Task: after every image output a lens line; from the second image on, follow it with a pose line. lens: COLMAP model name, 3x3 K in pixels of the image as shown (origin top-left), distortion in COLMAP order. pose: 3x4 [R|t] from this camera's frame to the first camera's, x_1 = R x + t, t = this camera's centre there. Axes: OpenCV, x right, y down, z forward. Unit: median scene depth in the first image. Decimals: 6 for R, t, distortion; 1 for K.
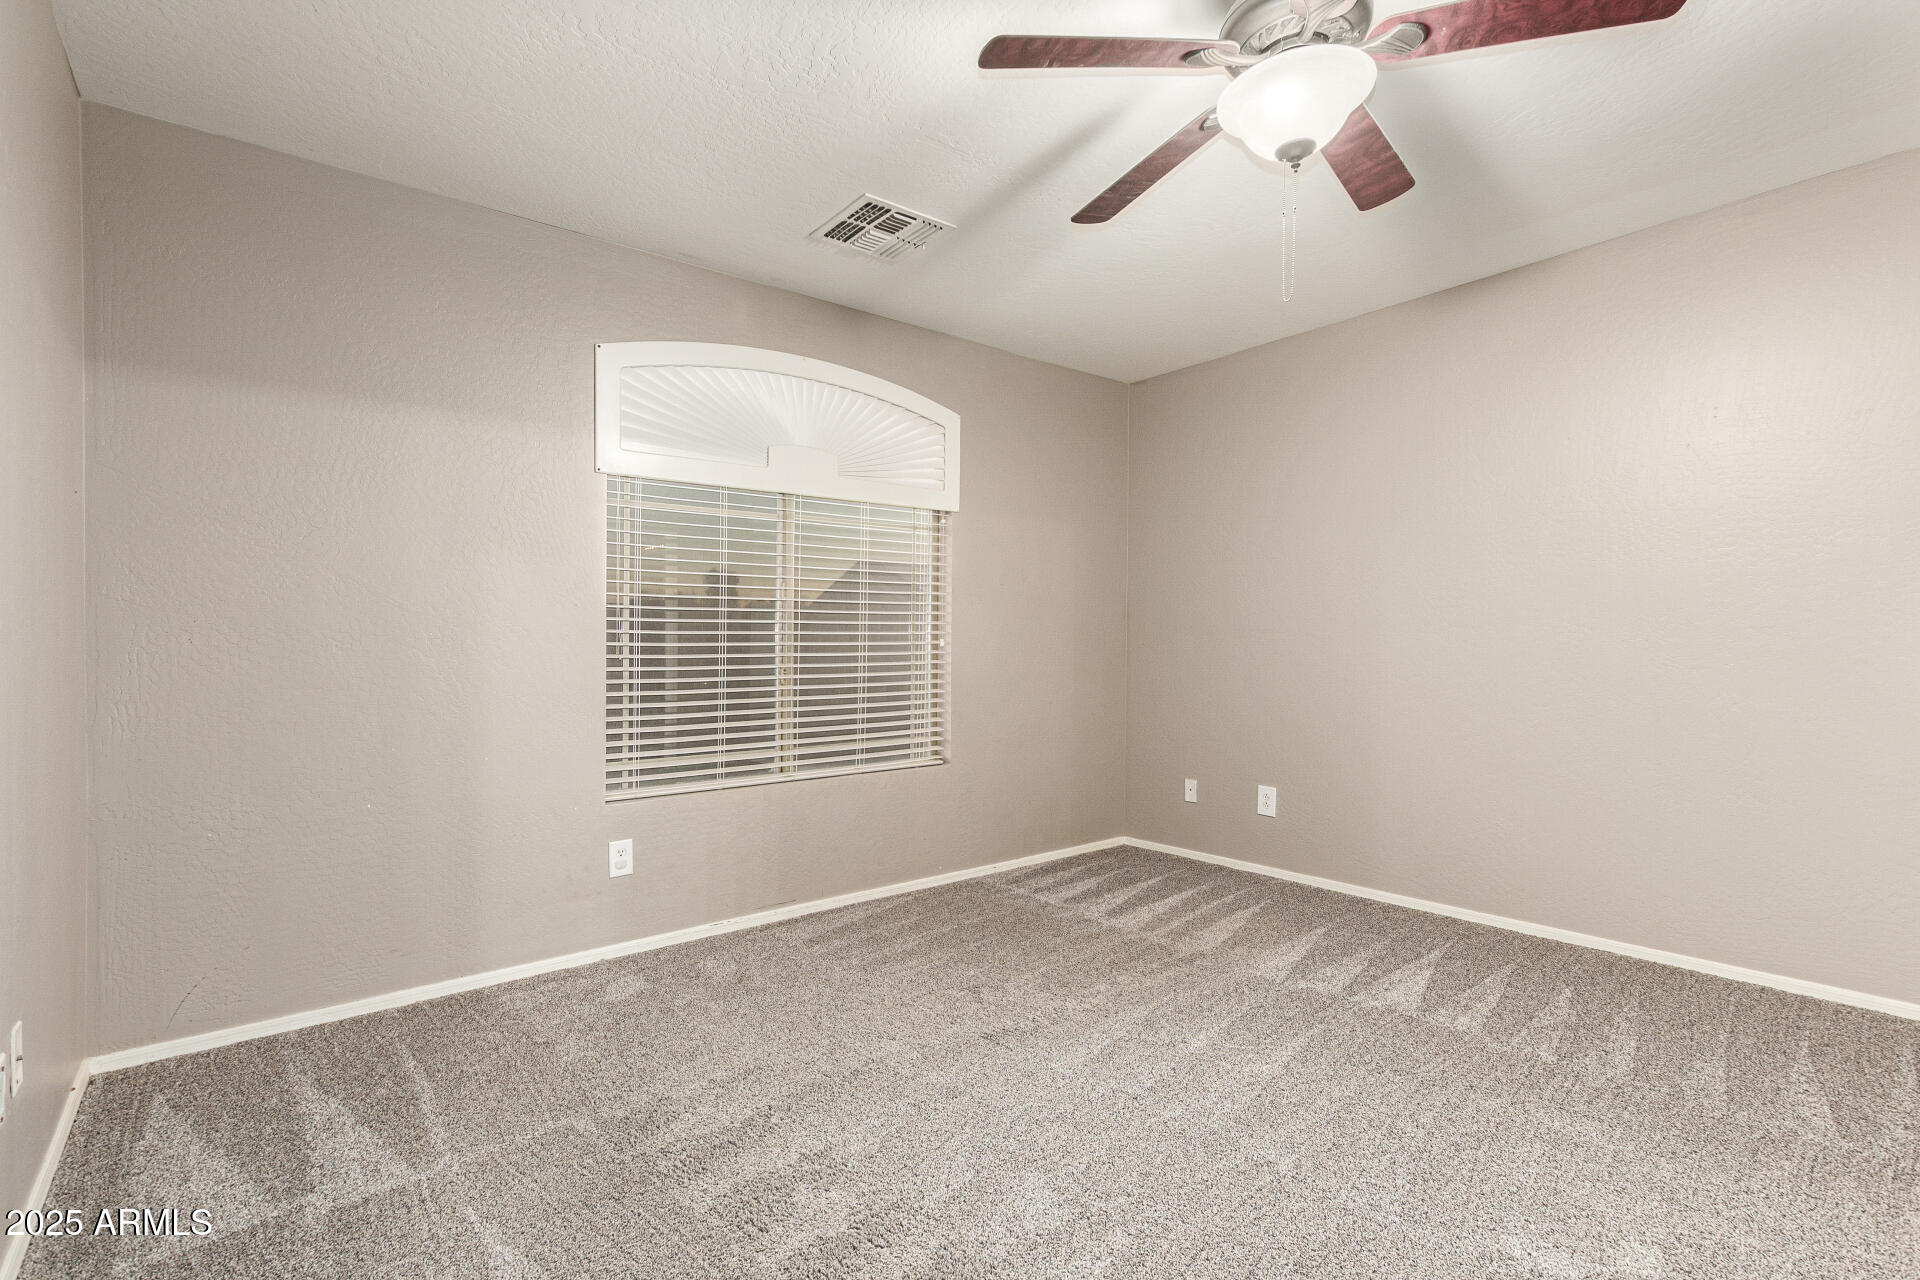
lens RADIAL K [[886.6, 0, 973.4], [0, 886.6, 678.2], [0, 0, 1]] dist [0.006497, -0.002116]
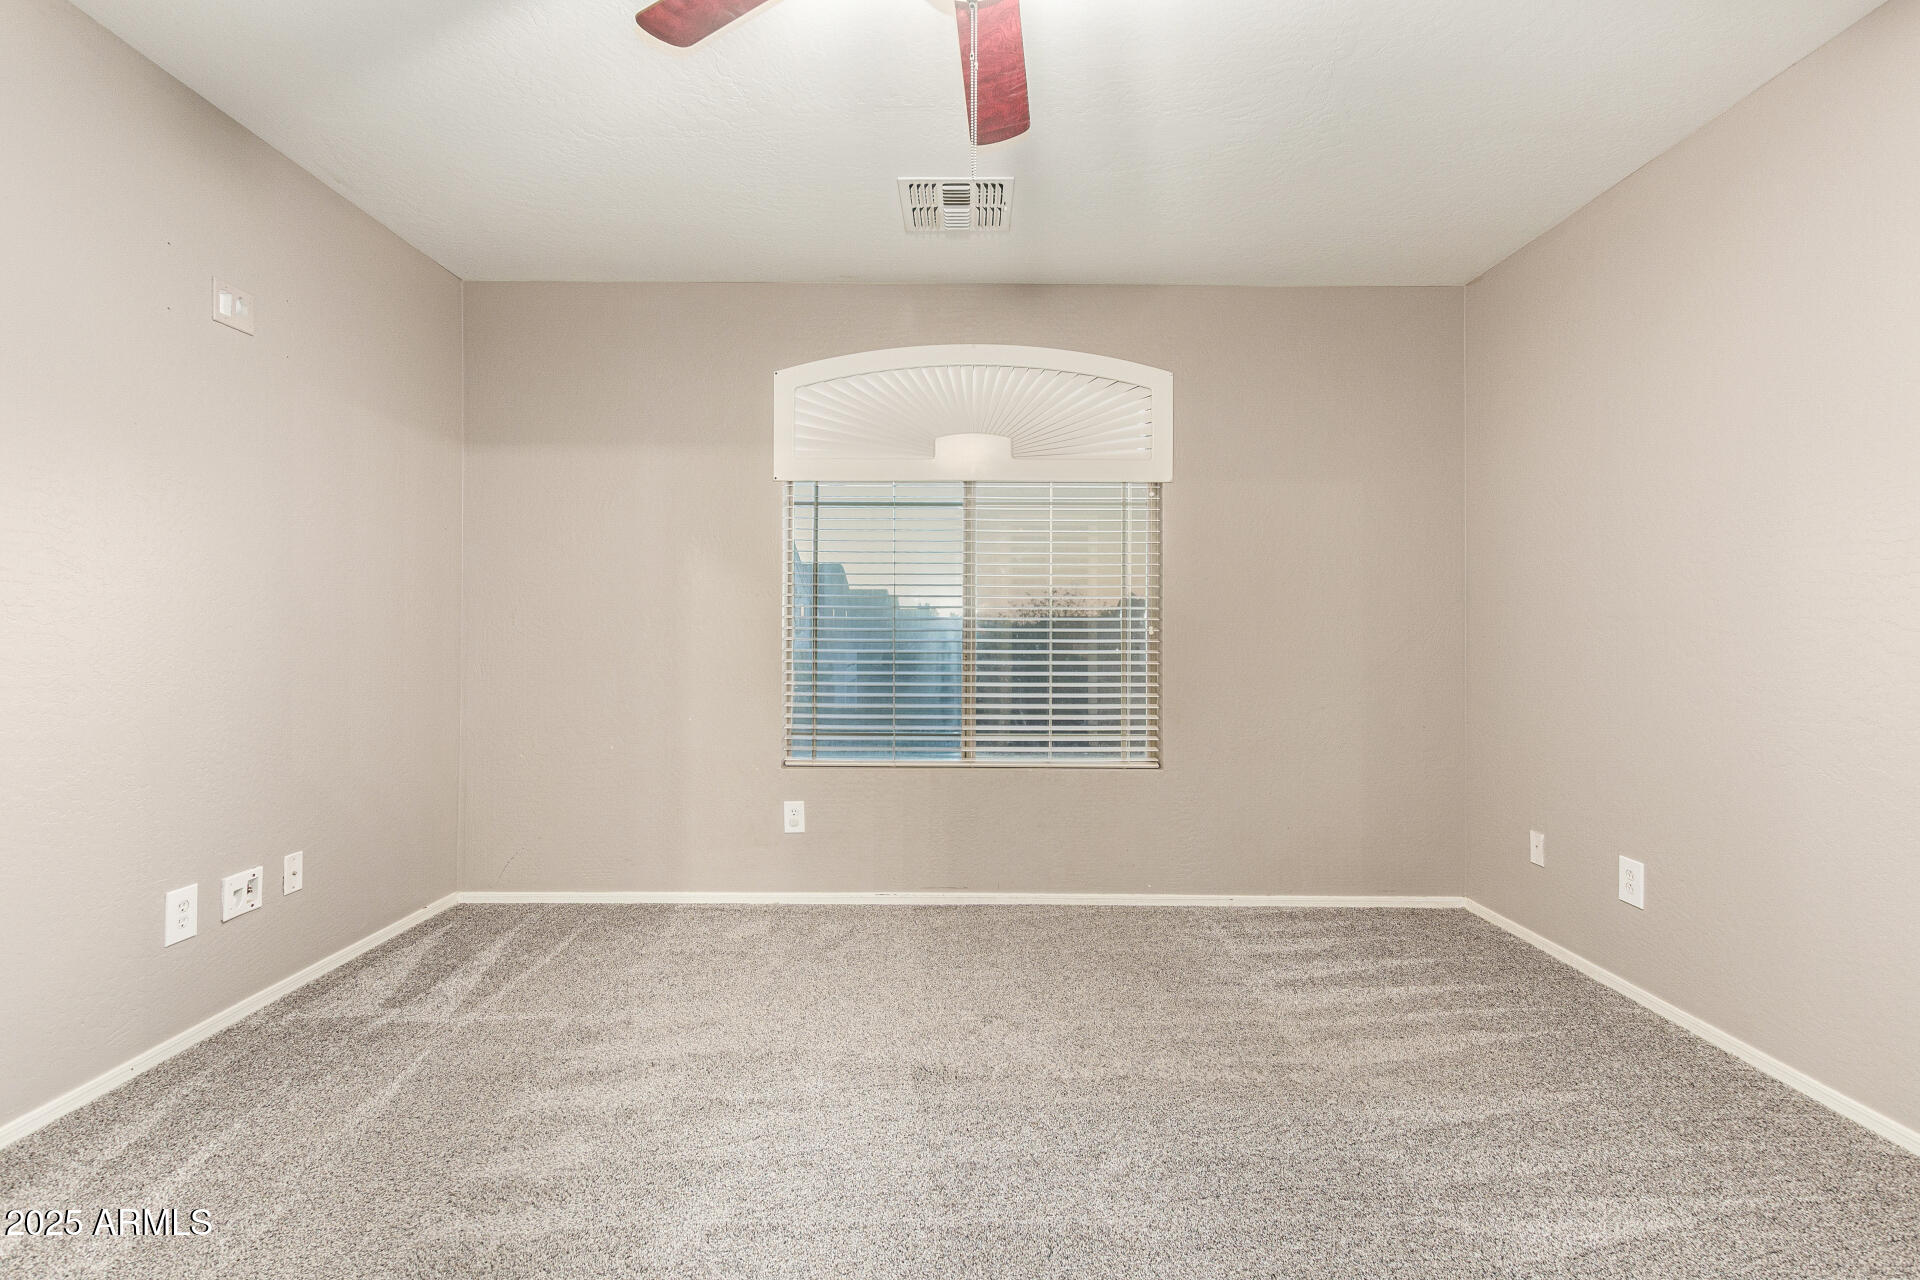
lens RADIAL K [[886.6, 0, 964.7], [0, 886.6, 640.3], [0, 0, 1]] dist [0.006497, -0.002116]
pose [[0.775951, 0.017862, -0.630540, 0.421645], [-0.035568, 0.999248, -0.015465, -0.011247], [0.629789, 0.034427, 0.776003, 0.219288]]
